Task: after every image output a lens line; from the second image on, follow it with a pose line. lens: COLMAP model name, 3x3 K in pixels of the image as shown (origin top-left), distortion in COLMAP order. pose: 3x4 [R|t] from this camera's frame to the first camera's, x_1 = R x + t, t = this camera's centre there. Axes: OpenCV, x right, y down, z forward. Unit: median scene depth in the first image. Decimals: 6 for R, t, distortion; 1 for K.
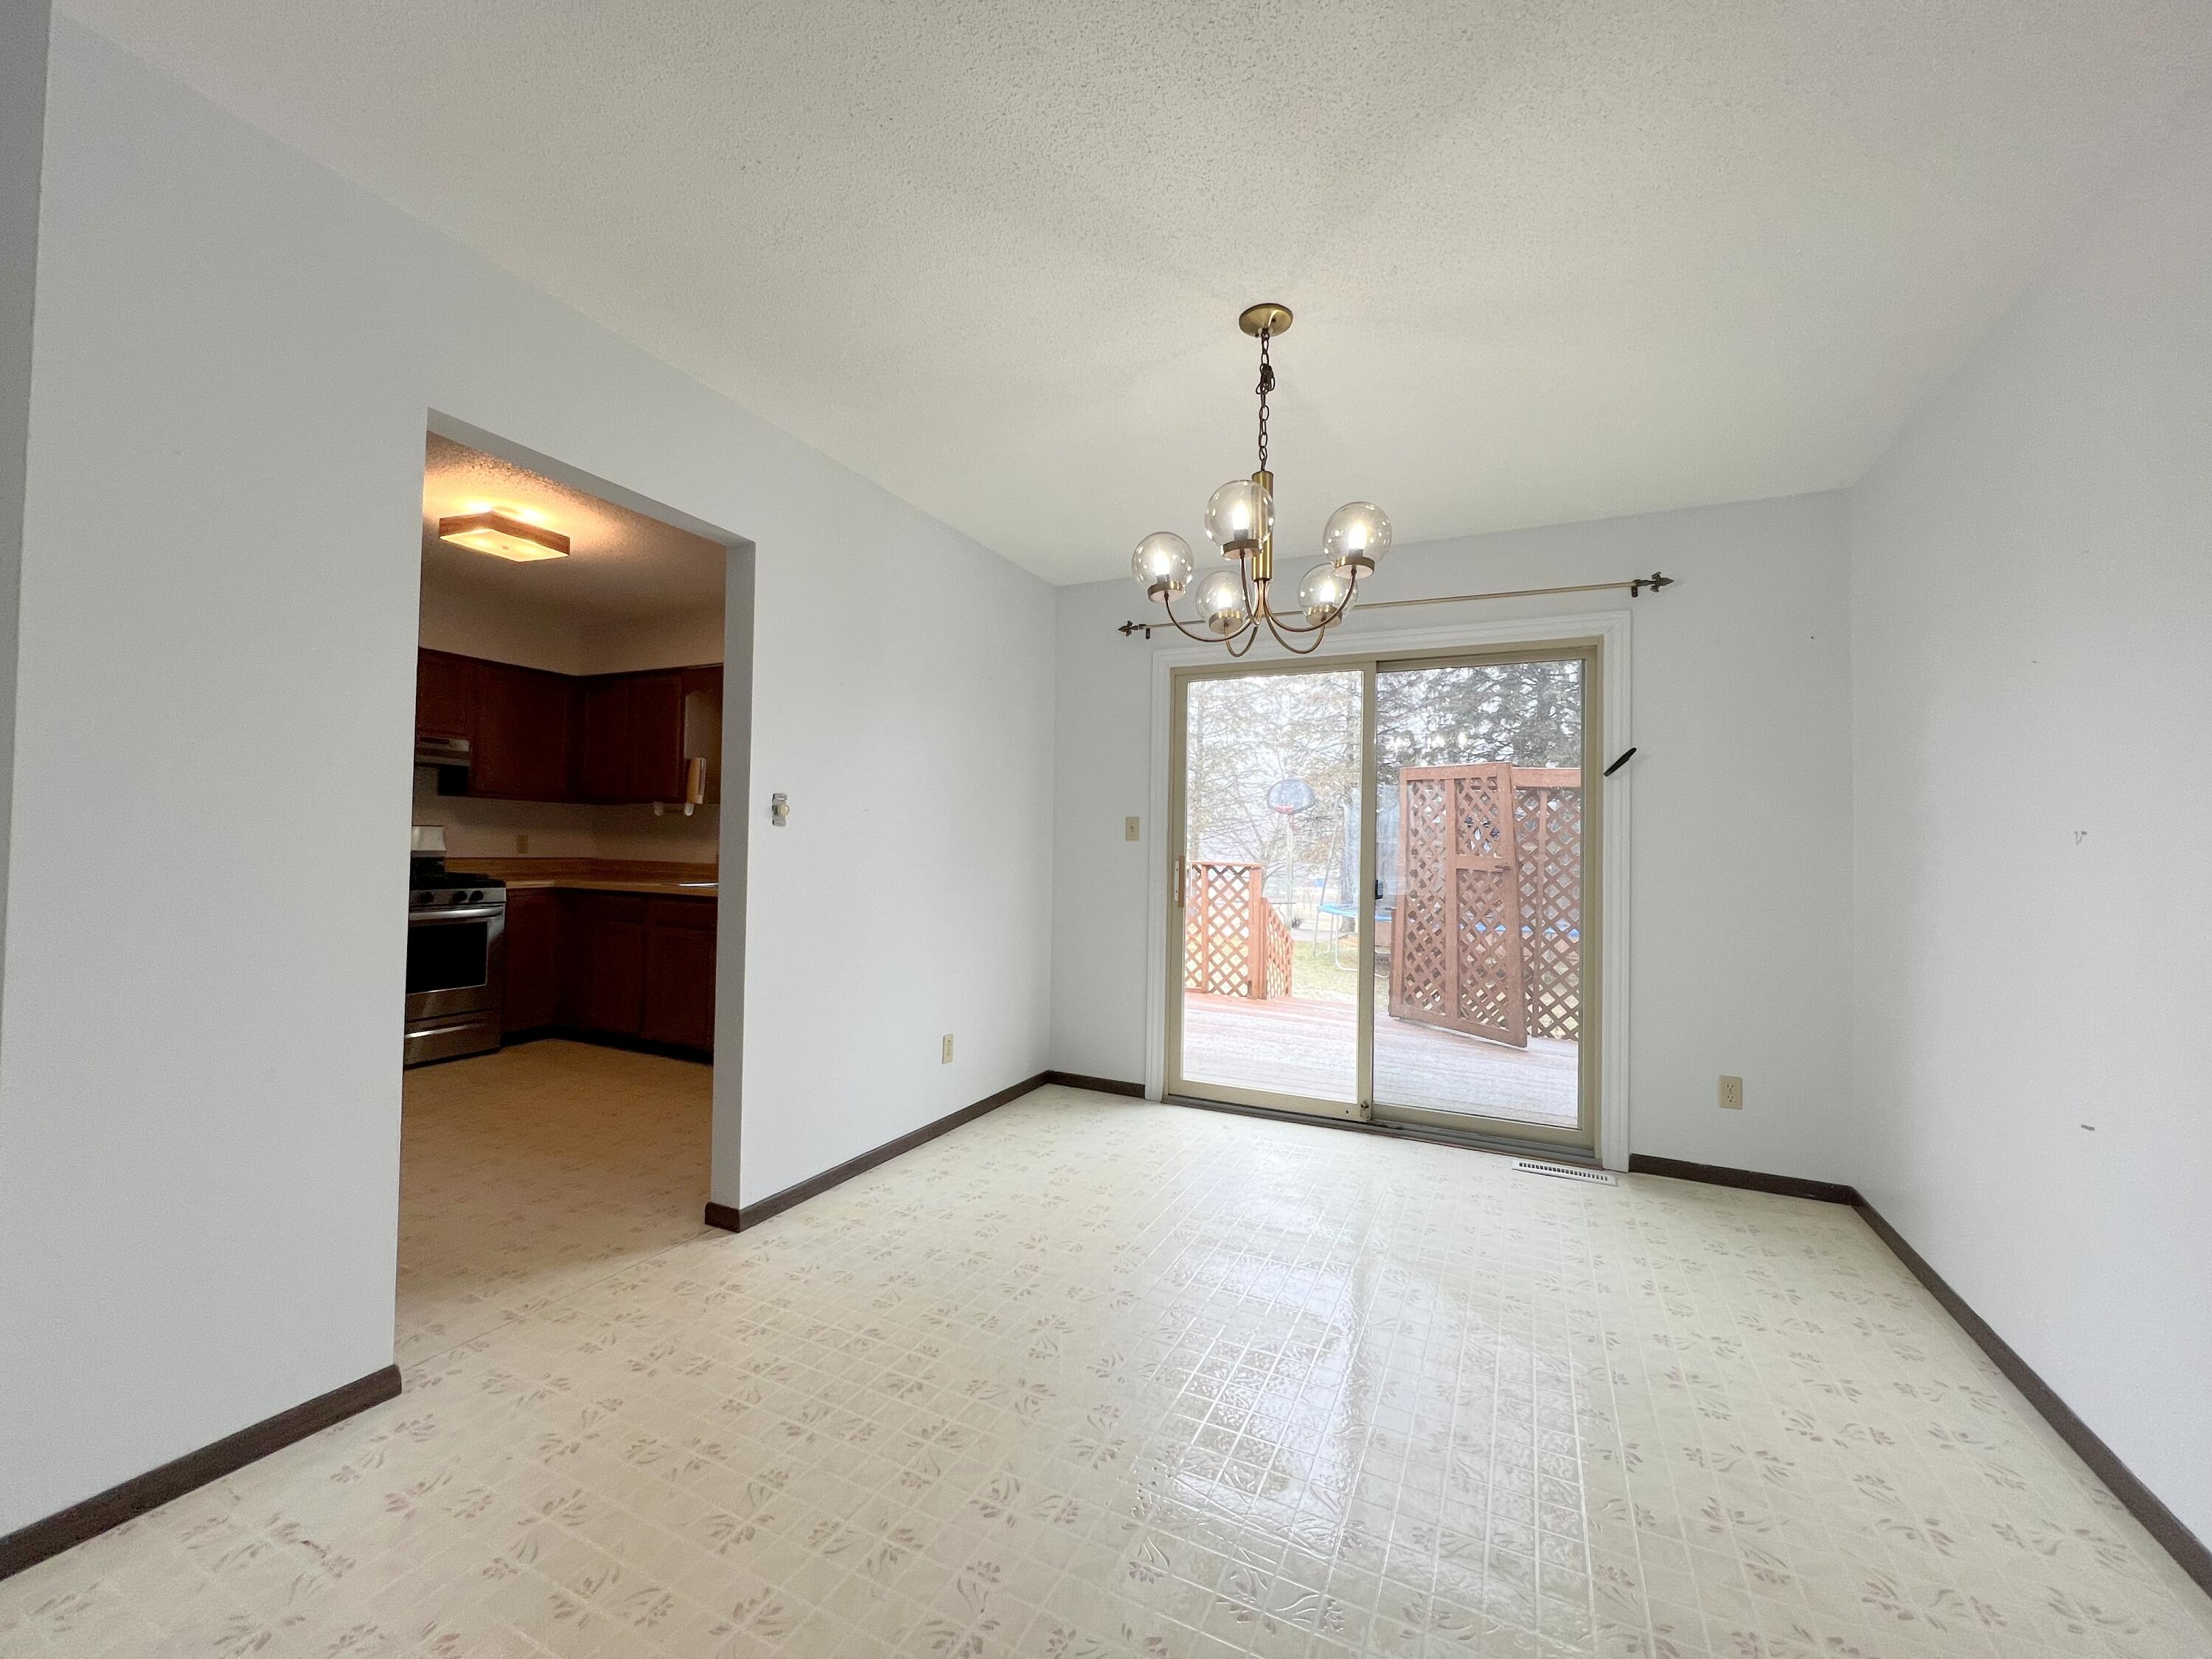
lens RADIAL K [[876.3, 0, 1104.4], [0, 876.3, 830.8], [0, 0, 1]] dist [-0.002086, -0.000556]
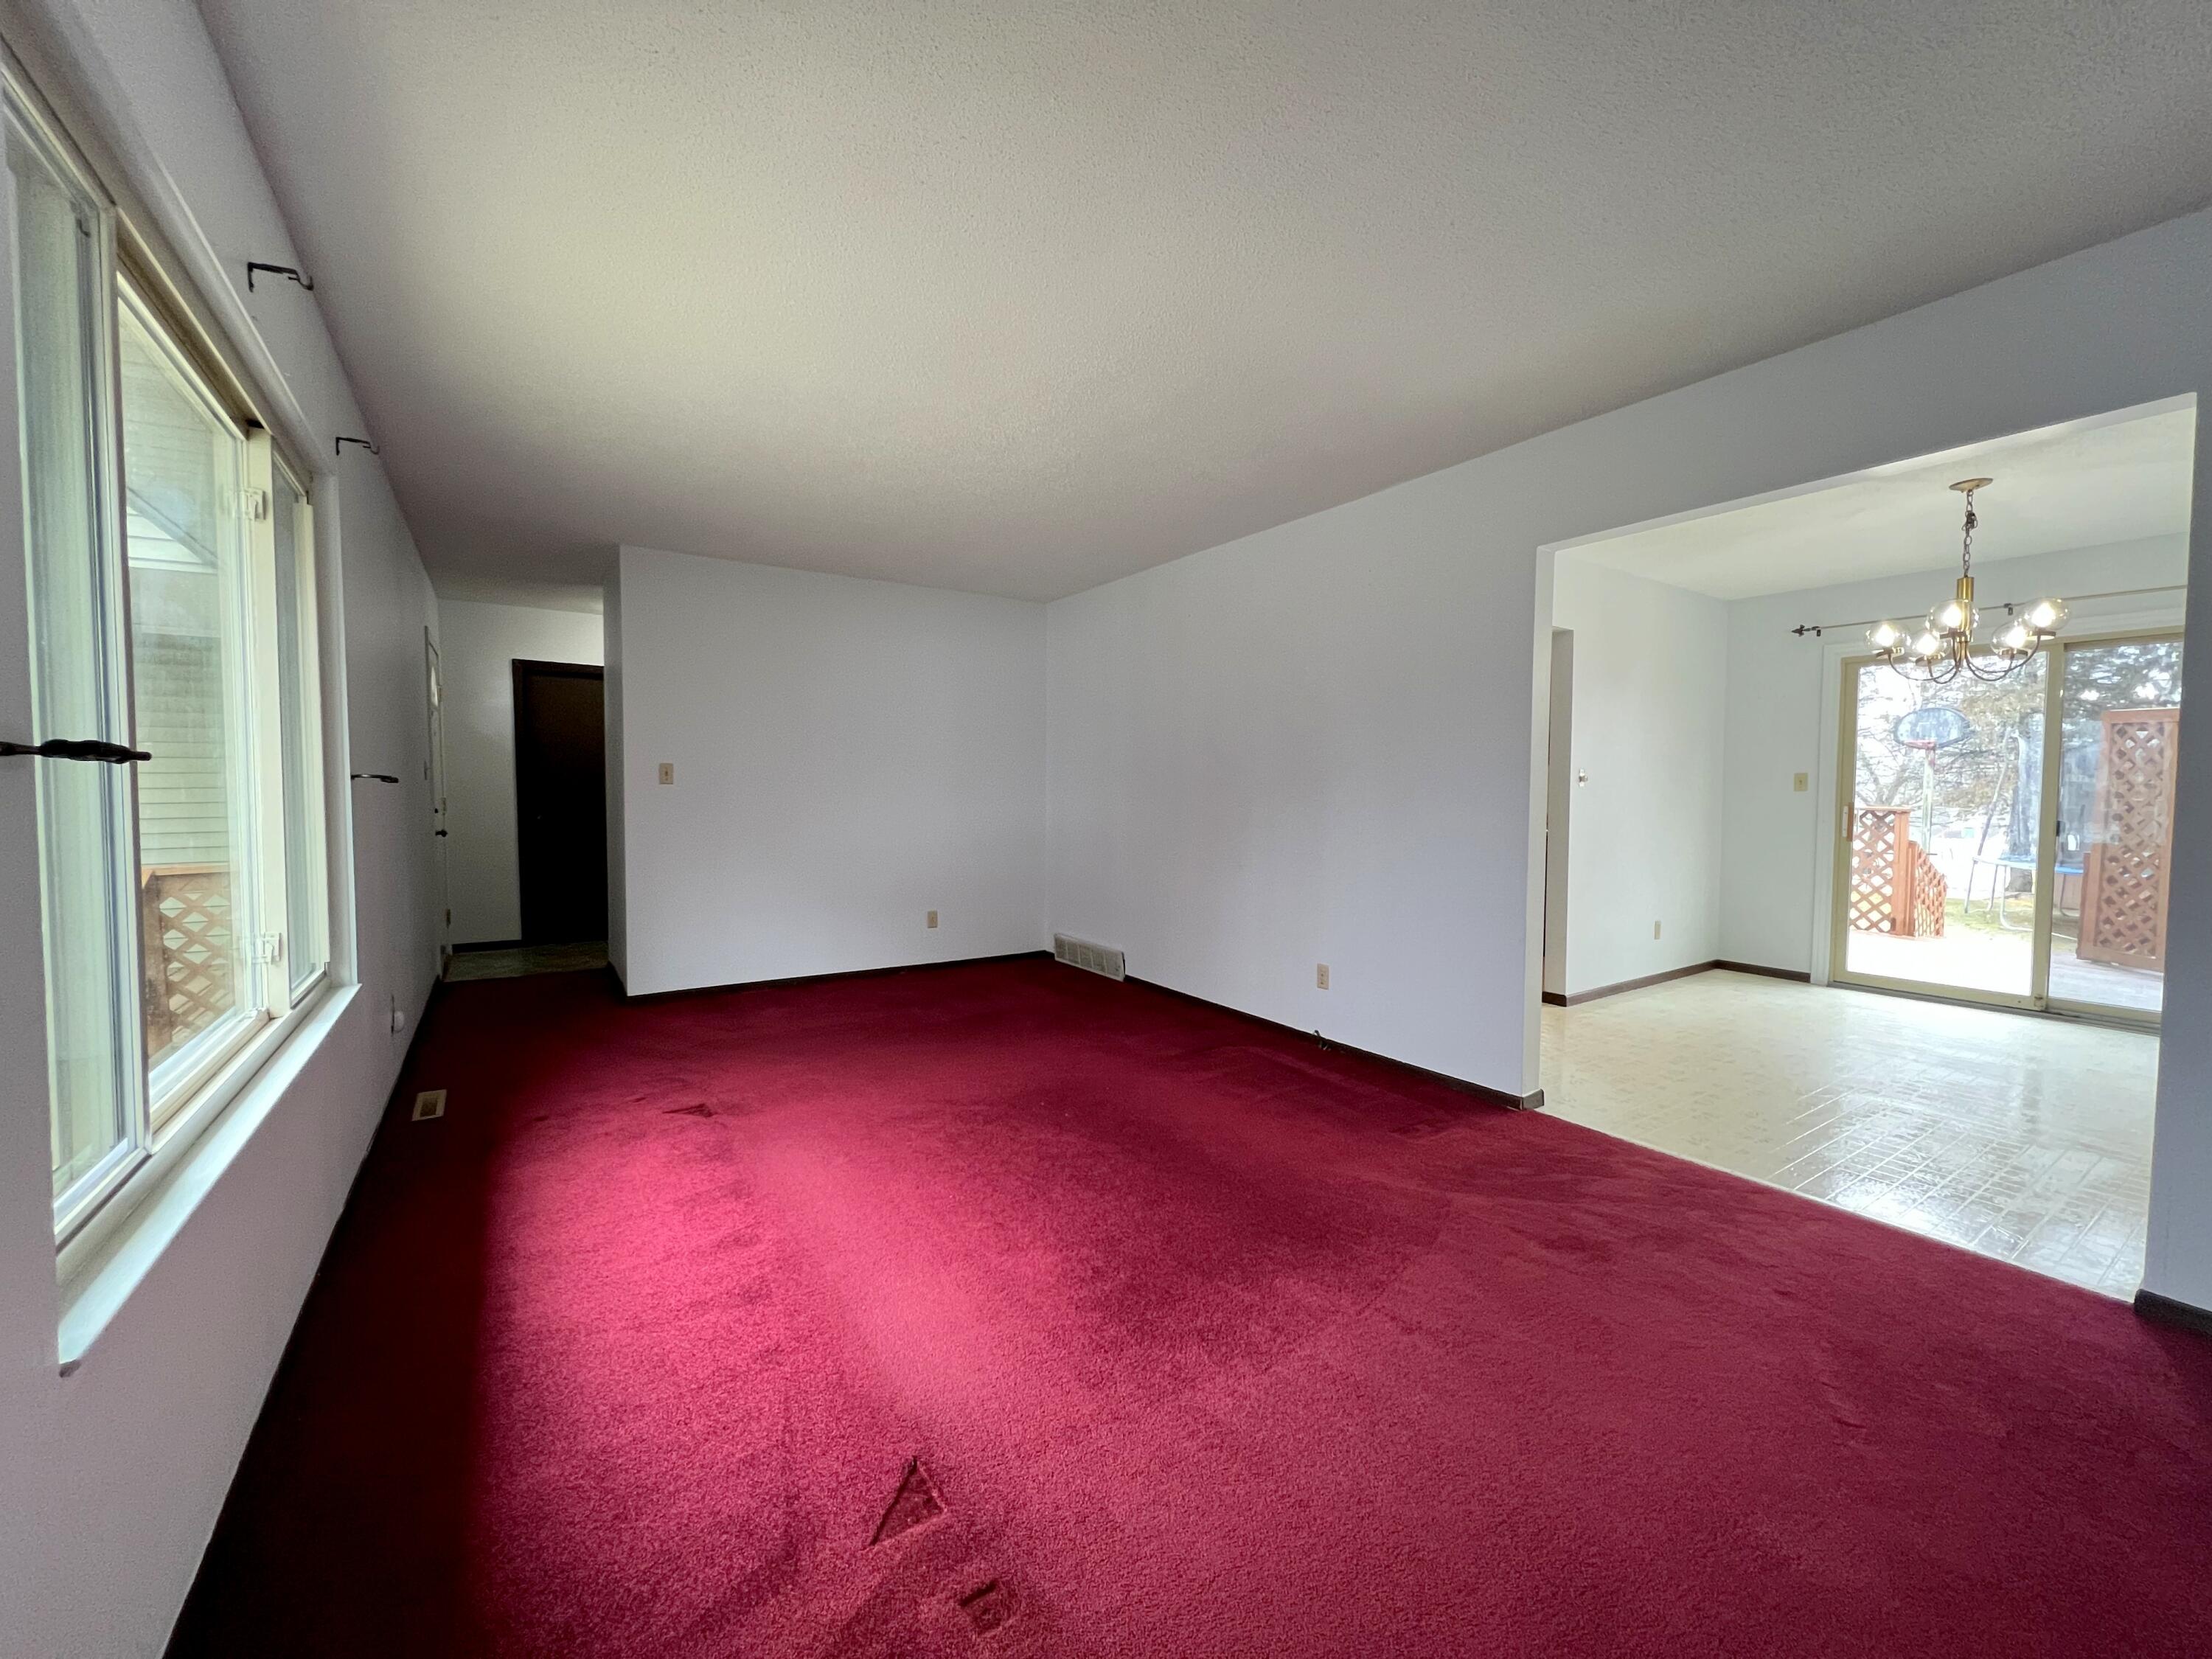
lens RADIAL K [[876.3, 0, 1104.4], [0, 876.3, 830.8], [0, 0, 1]] dist [-0.002086, -0.000556]
pose [[0.858586, 0.008379, -0.512602, -0.114227], [0.022599, 0.998276, 0.054169, -0.014515], [0.512172, -0.058093, 0.856916, -0.400622]]
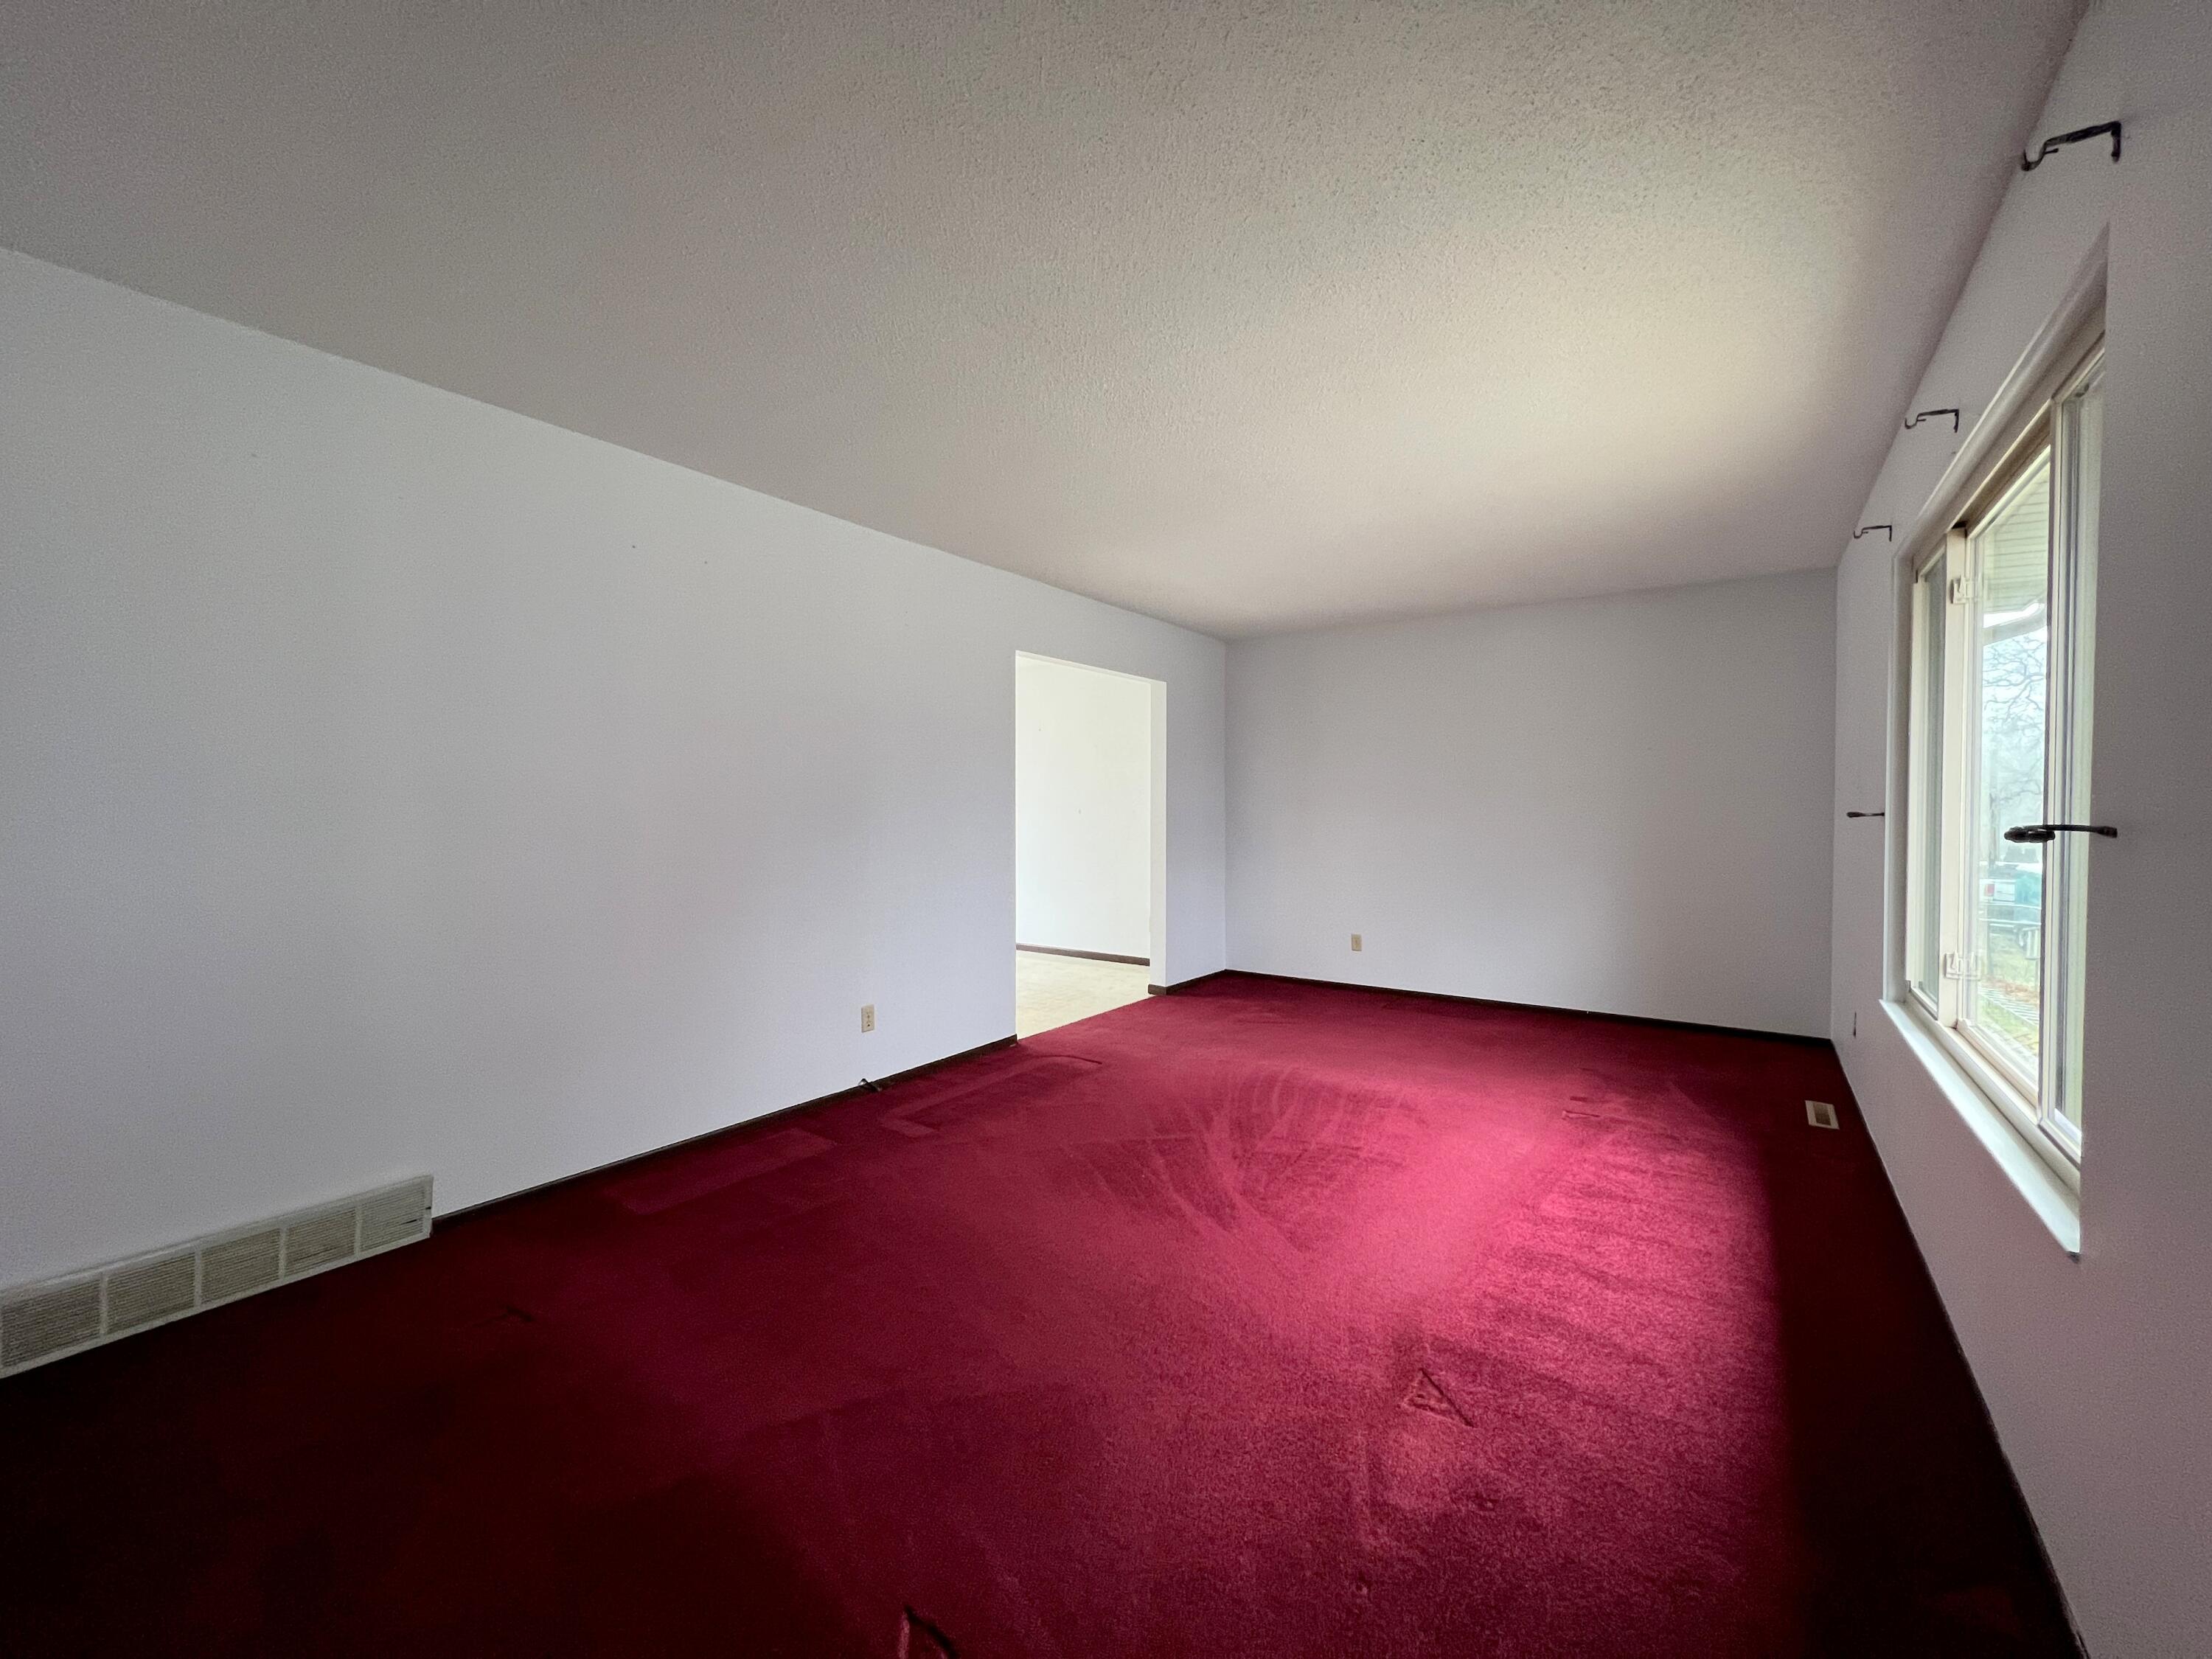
lens RADIAL K [[891.2, 0, 1106.0], [0, 891.2, 829.5], [0, 0, 1]] dist [-0.000320, -0.000108]
pose [[0.166579, -0.044066, 0.985043, -1.556609], [-0.018537, 0.998684, 0.047811, -0.047472], [-0.985854, -0.026224, 0.165543, 0.292265]]
